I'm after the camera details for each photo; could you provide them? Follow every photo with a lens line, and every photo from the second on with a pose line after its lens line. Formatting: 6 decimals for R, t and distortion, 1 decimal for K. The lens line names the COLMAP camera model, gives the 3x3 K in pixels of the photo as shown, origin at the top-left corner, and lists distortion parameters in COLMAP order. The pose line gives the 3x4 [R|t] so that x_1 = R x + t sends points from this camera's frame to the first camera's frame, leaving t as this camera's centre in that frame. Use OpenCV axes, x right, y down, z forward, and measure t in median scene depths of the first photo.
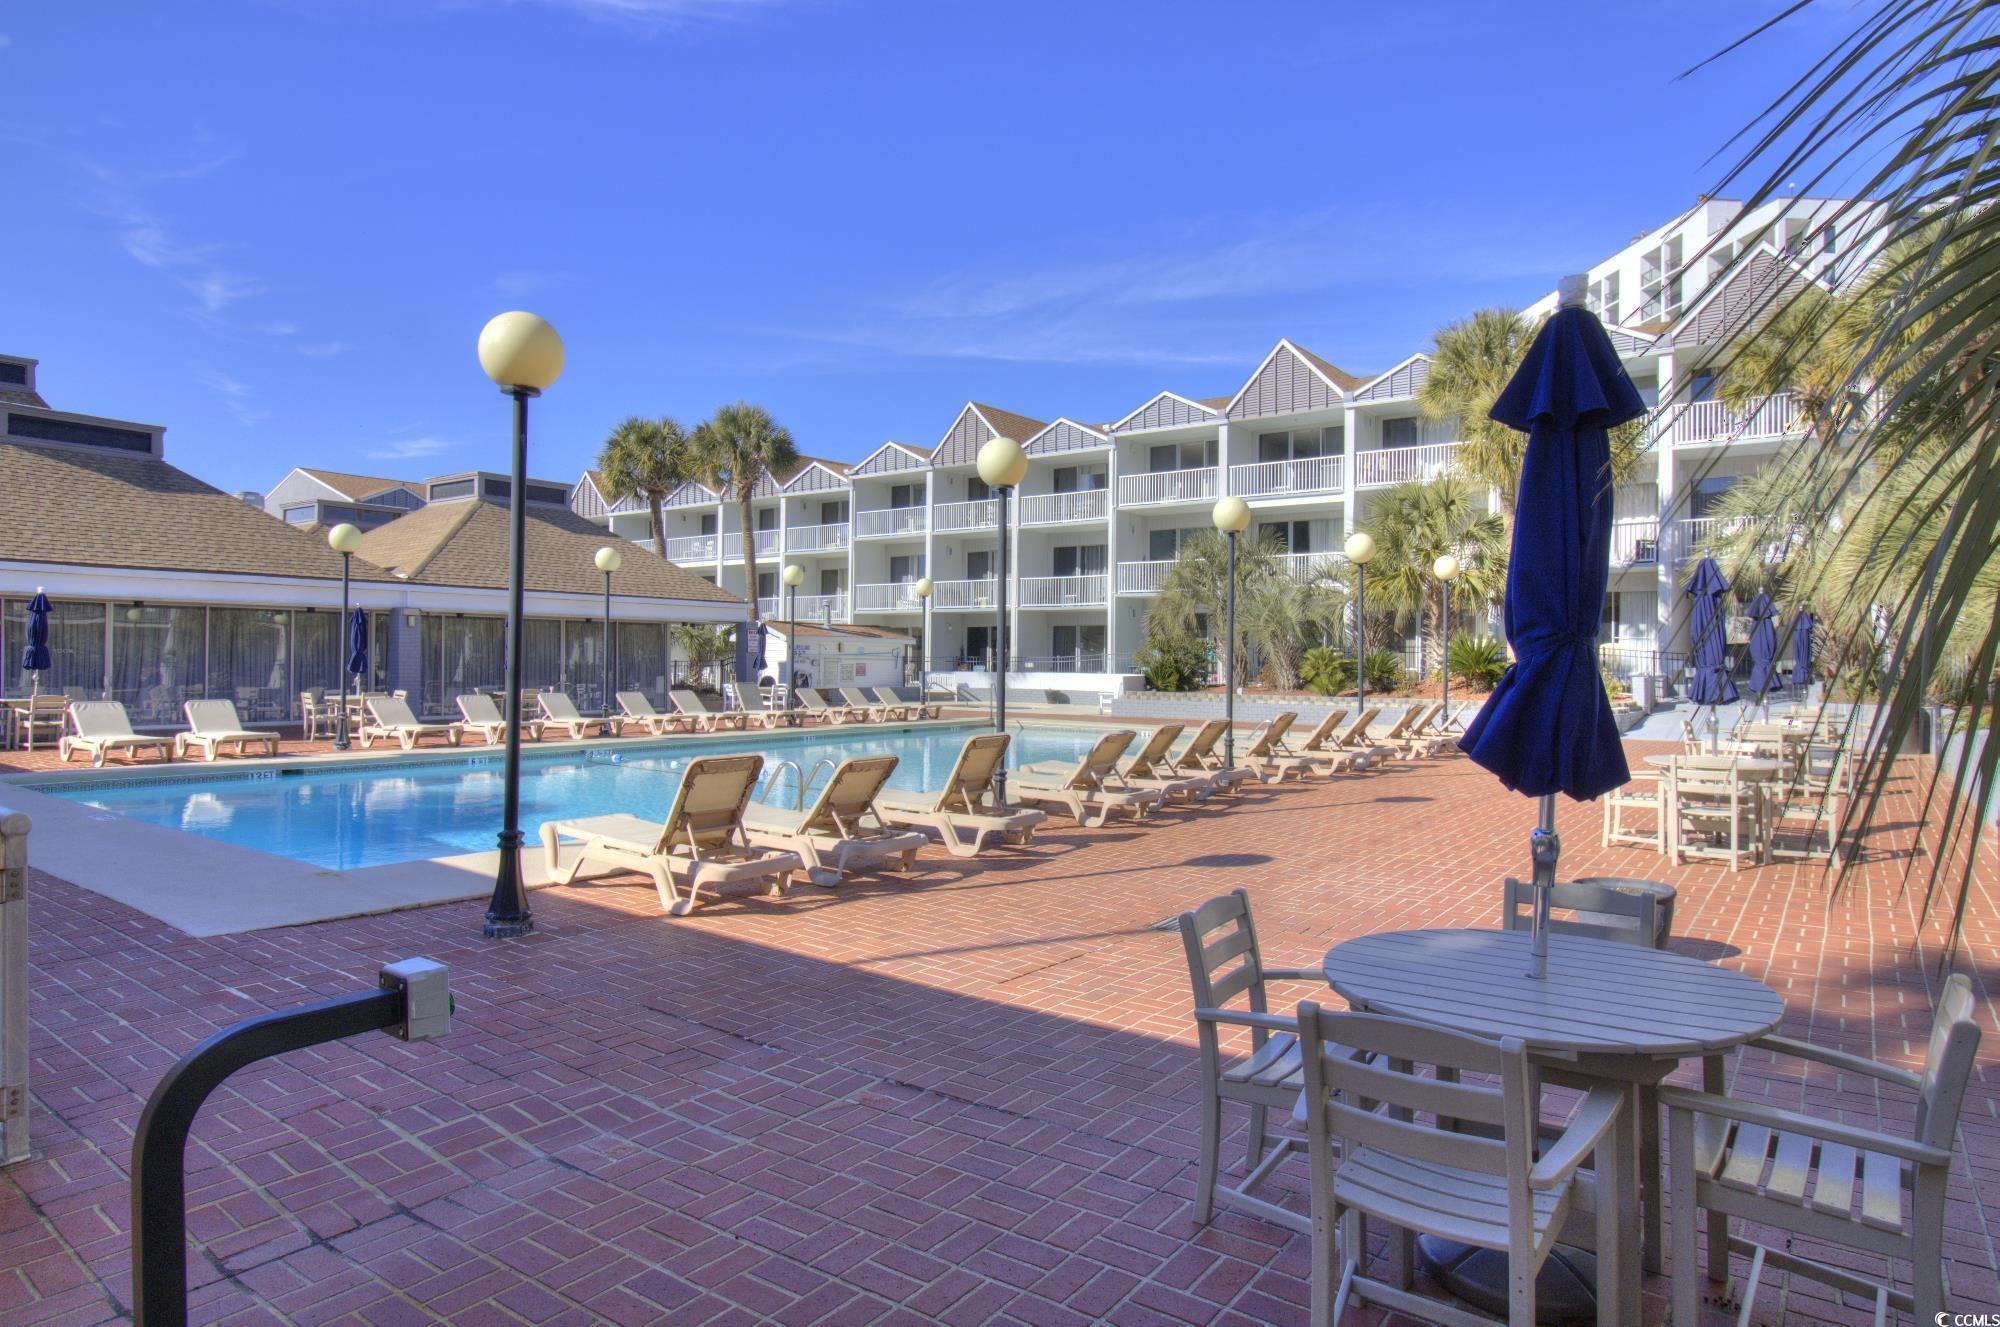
lens RADIAL K [[1168.7, 0, 1018.9], [0, 1168.7, 644.4], [0, 0, 1]] dist [0.002198, -0.000530]
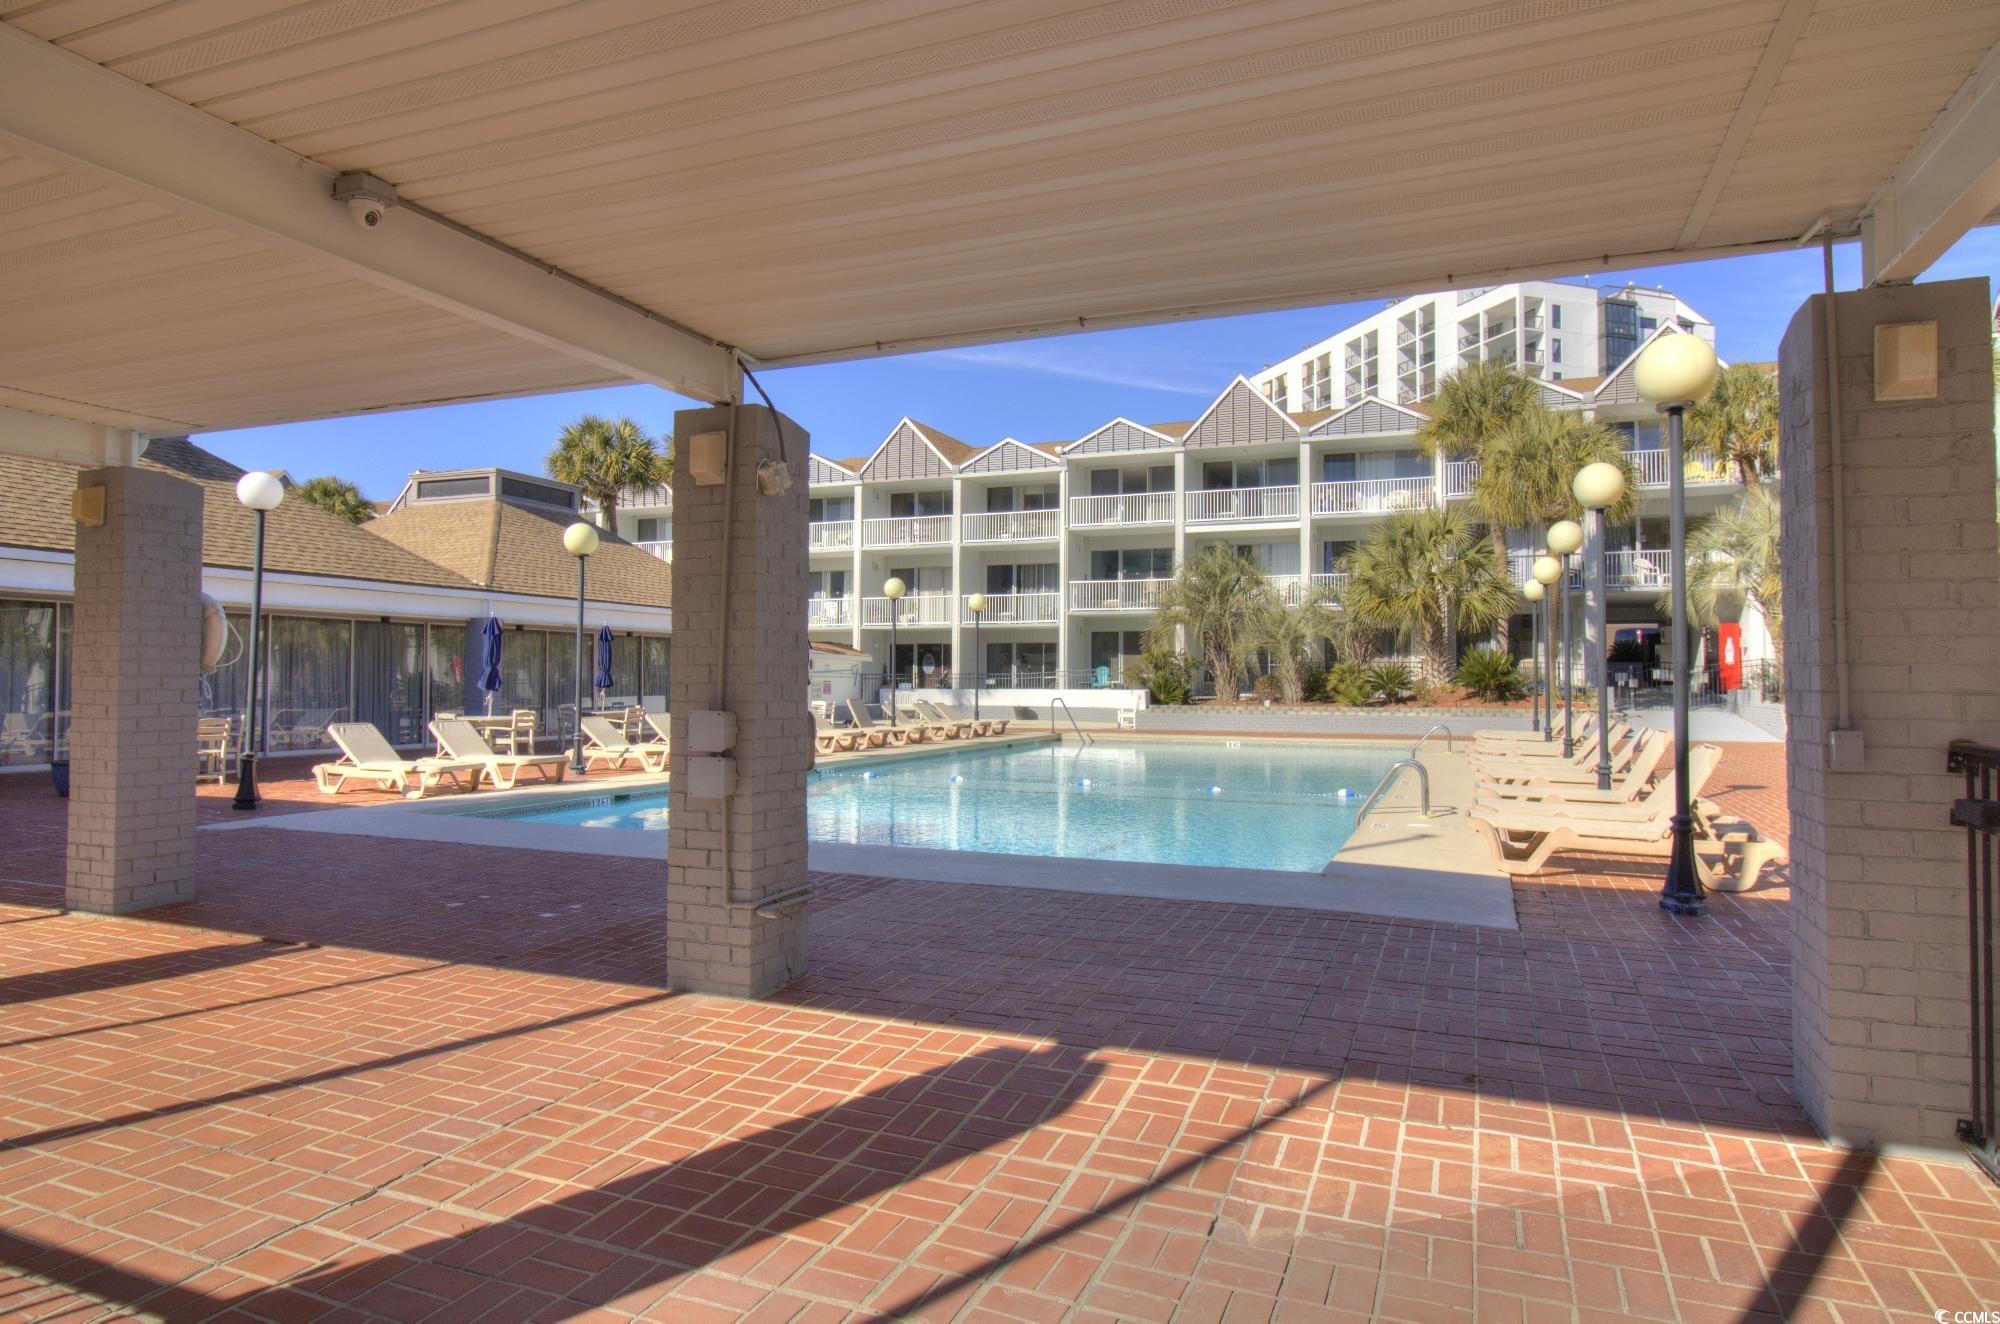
lens RADIAL K [[1168.7, 0, 1018.9], [0, 1168.7, 642.9], [0, 0, 1]] dist [0.002198, -0.000530]
pose [[0.966068, 0.002365, 0.258277, -0.254182], [0.002630, 0.999816, -0.018994, 0.003796], [-0.258275, 0.019029, 0.965884, 0.024904]]
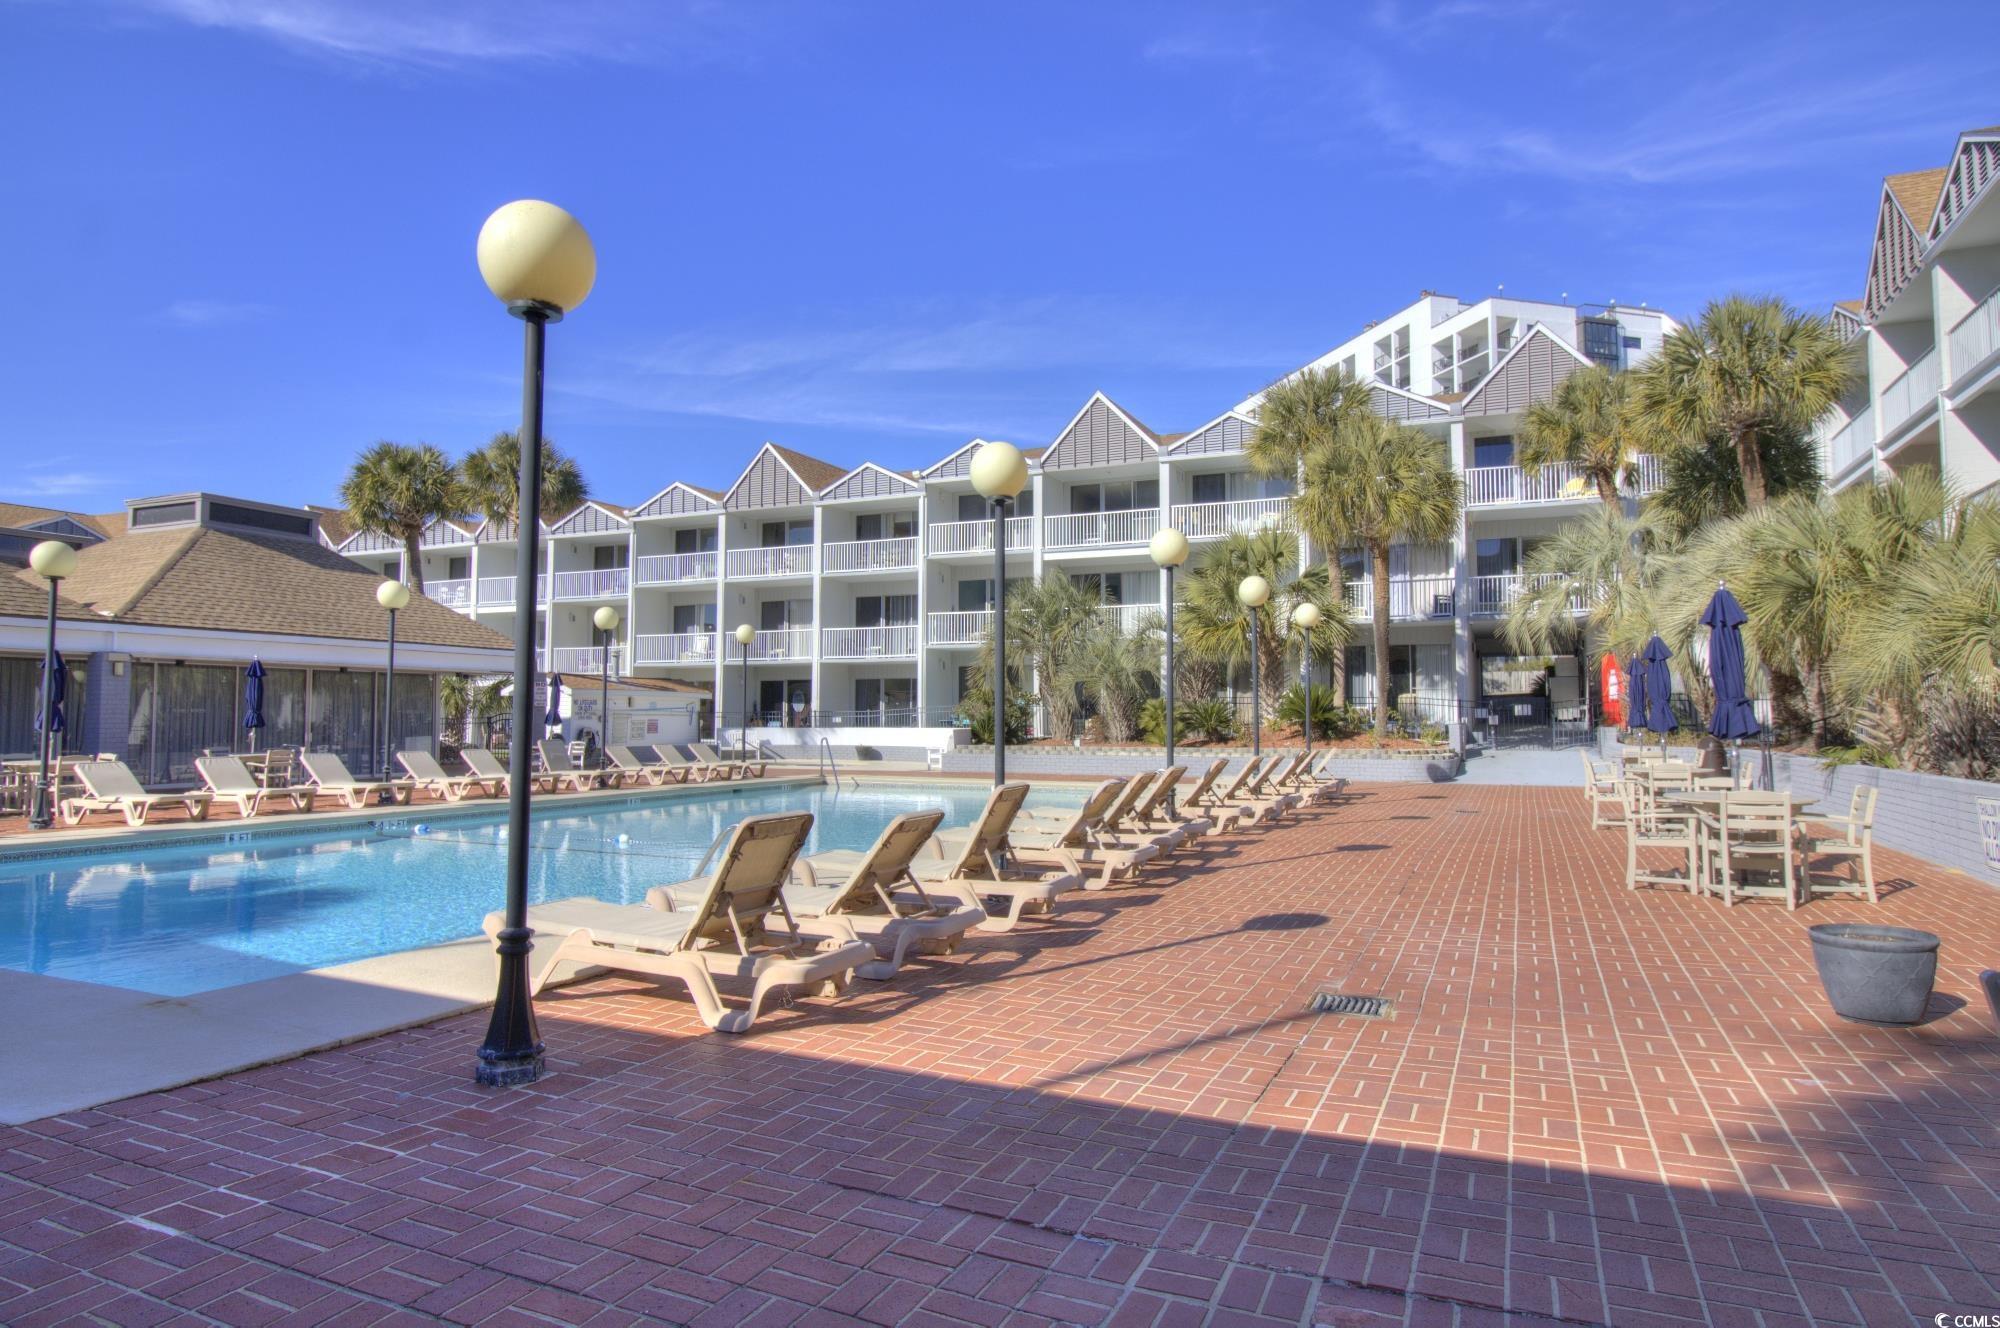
lens RADIAL K [[1168.7, 0, 1018.9], [0, 1168.7, 644.9], [0, 0, 1]] dist [0.002198, -0.000530]
pose [[0.976468, 0.005319, 0.215597, -0.057618], [0.005467, 0.998764, -0.049402, 0.005162], [-0.215593, 0.049418, 0.975232, 0.048075]]
